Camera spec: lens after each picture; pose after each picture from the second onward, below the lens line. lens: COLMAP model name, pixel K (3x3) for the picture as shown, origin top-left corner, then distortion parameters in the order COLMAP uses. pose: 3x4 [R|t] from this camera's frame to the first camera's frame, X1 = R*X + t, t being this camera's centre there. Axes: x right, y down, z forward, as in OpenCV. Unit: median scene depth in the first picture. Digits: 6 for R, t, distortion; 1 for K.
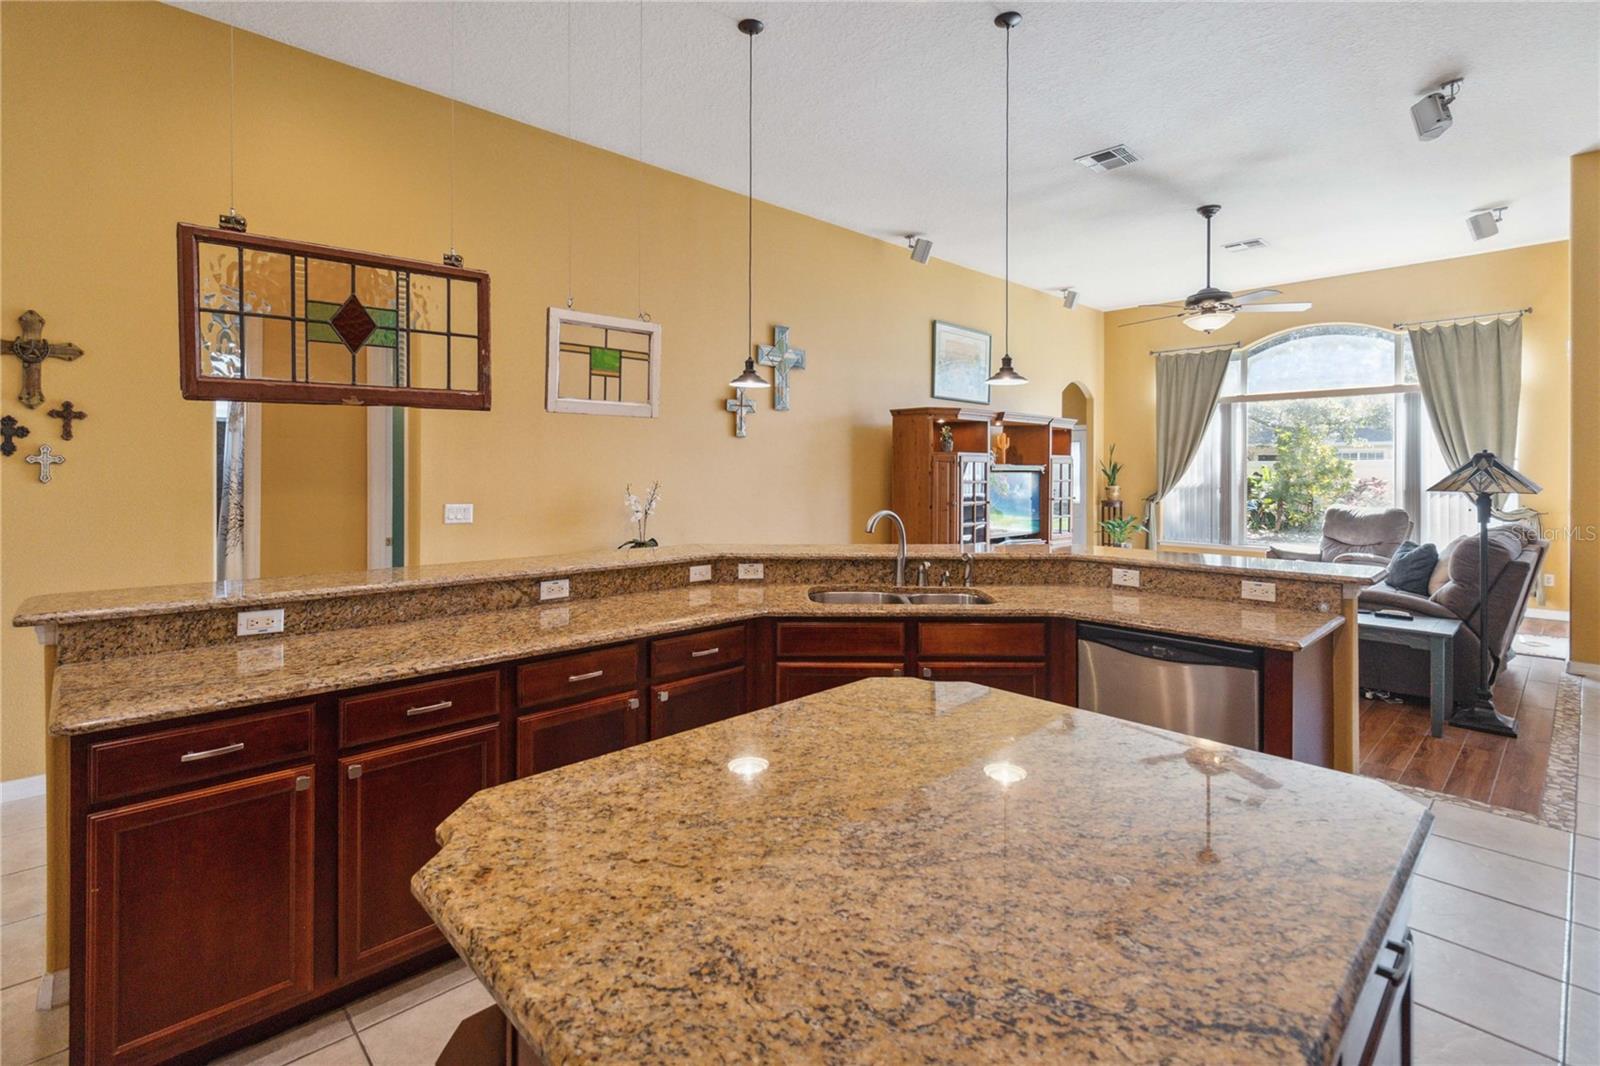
lens RADIAL K [[739.4, 0, 786.1], [0, 739.4, 475.9], [0, 0, 1]] dist [0.001026, 0.000422]
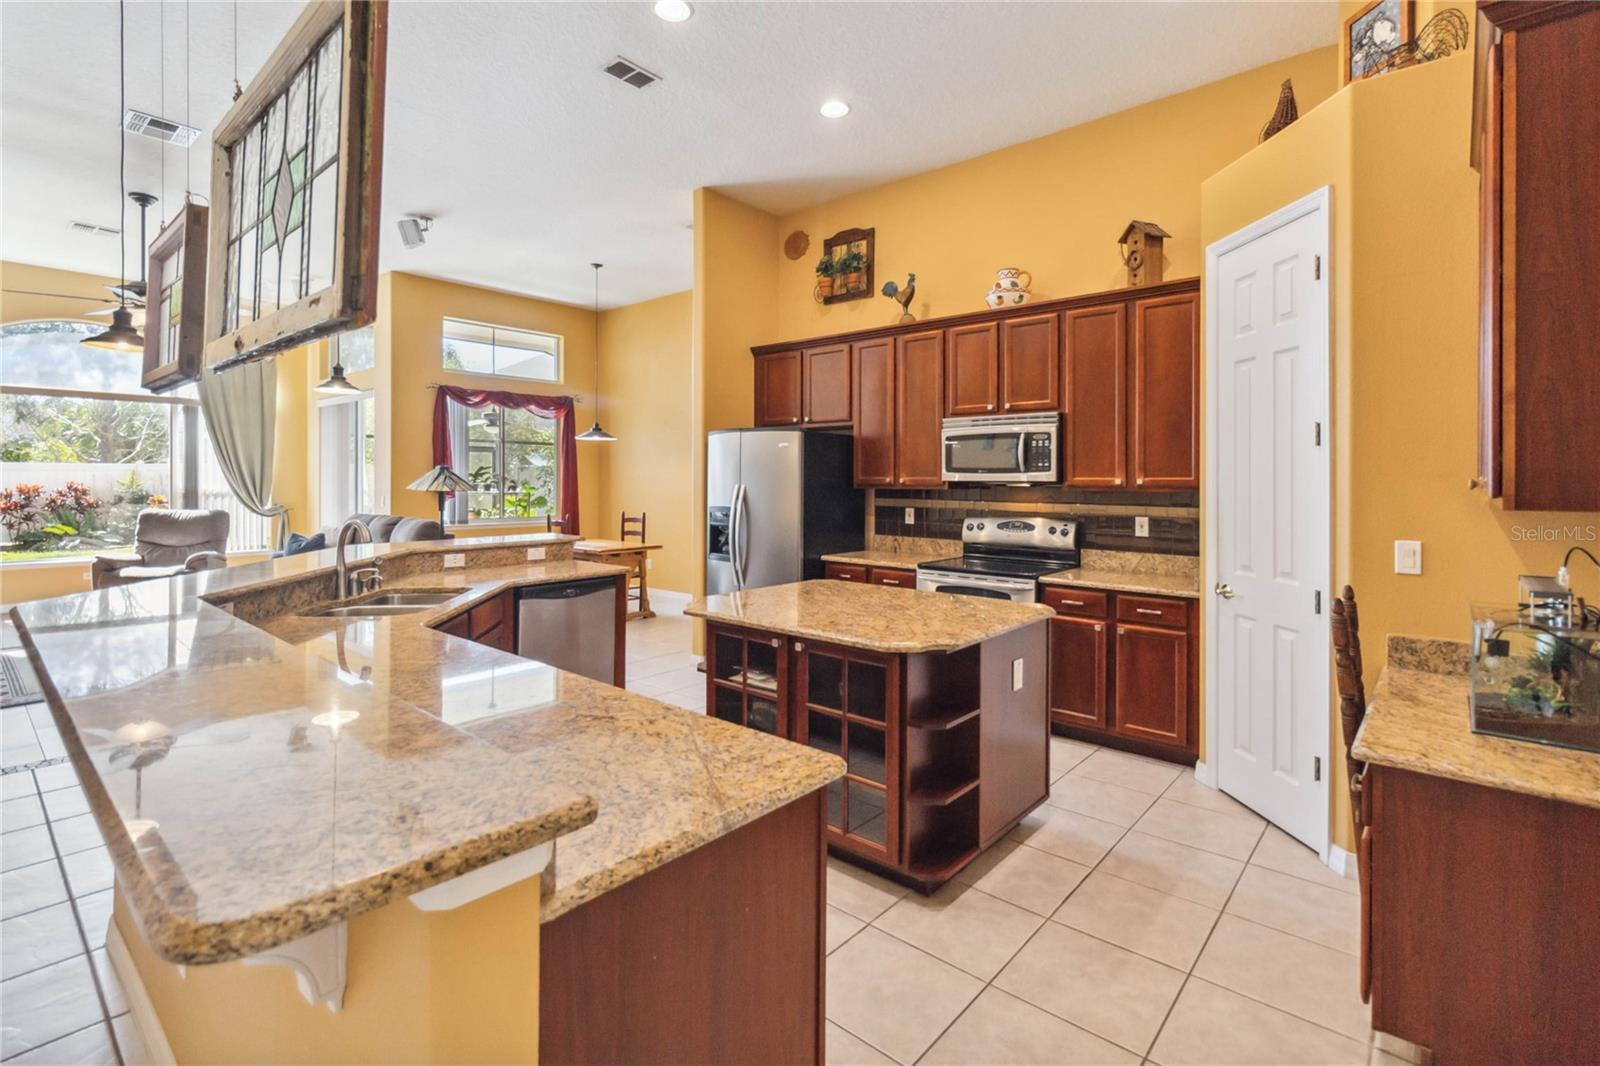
lens RADIAL K [[739.4, 0, 797.3], [0, 739.4, 482.3], [0, 0, 1]] dist [0.001026, 0.000422]
pose [[-0.109414, -0.007268, 0.993970, -0.834973], [0.004549, 0.999959, 0.007813, -0.006011], [-0.993986, 0.005377, -0.109377, 0.514390]]
